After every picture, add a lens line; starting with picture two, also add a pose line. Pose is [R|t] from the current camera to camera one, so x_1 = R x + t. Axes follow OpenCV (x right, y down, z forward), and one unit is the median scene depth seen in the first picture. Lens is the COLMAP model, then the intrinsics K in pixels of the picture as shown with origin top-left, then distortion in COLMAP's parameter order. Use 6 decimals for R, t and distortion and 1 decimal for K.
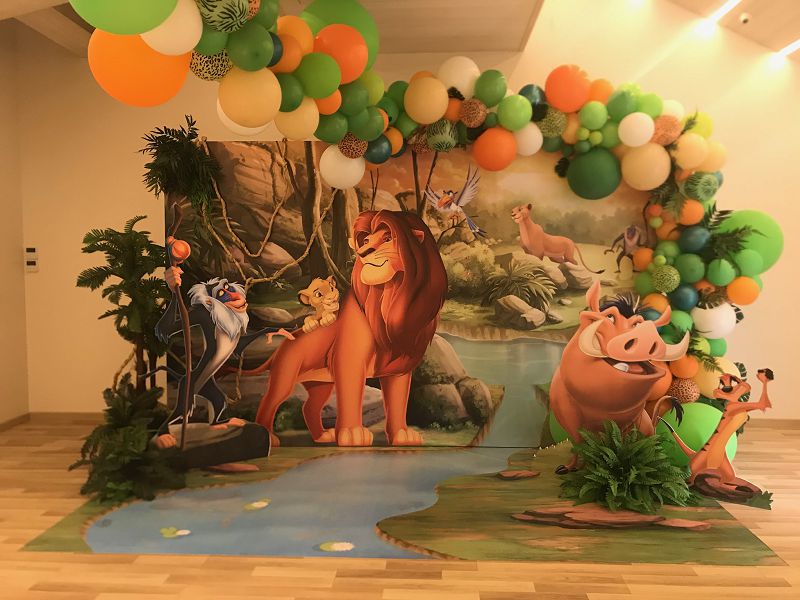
lens RADIAL K [[661.6, 0, 399.1], [0, 661.6, 288.2], [0, 0, 1]] dist [0.082441, -0.206211]
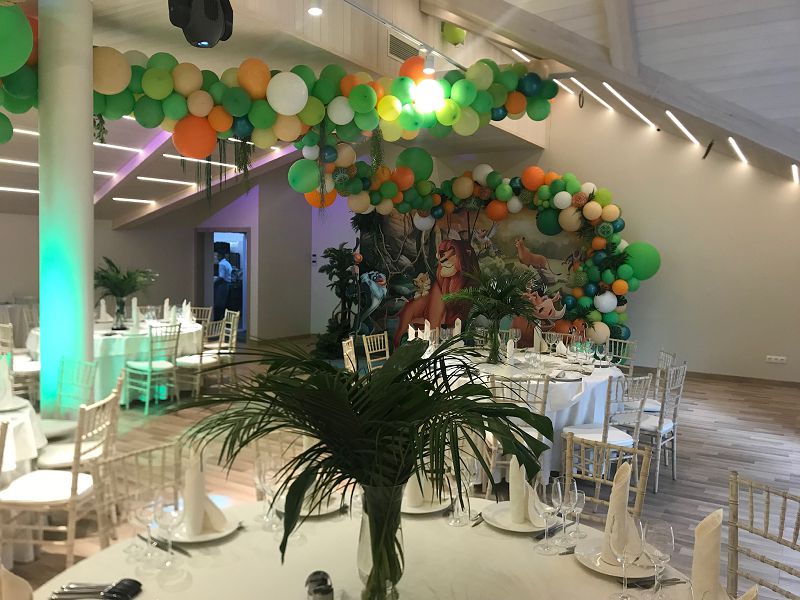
lens RADIAL K [[661.6, 0, 399.1], [0, 661.6, 288.2], [0, 0, 1]] dist [0.082441, -0.206211]
pose [[0.878999, 0.044155, -0.474775, 0.786843], [-0.045284, 0.998933, 0.009064, 0.016845], [0.474669, 0.013533, 0.880061, -0.821066]]
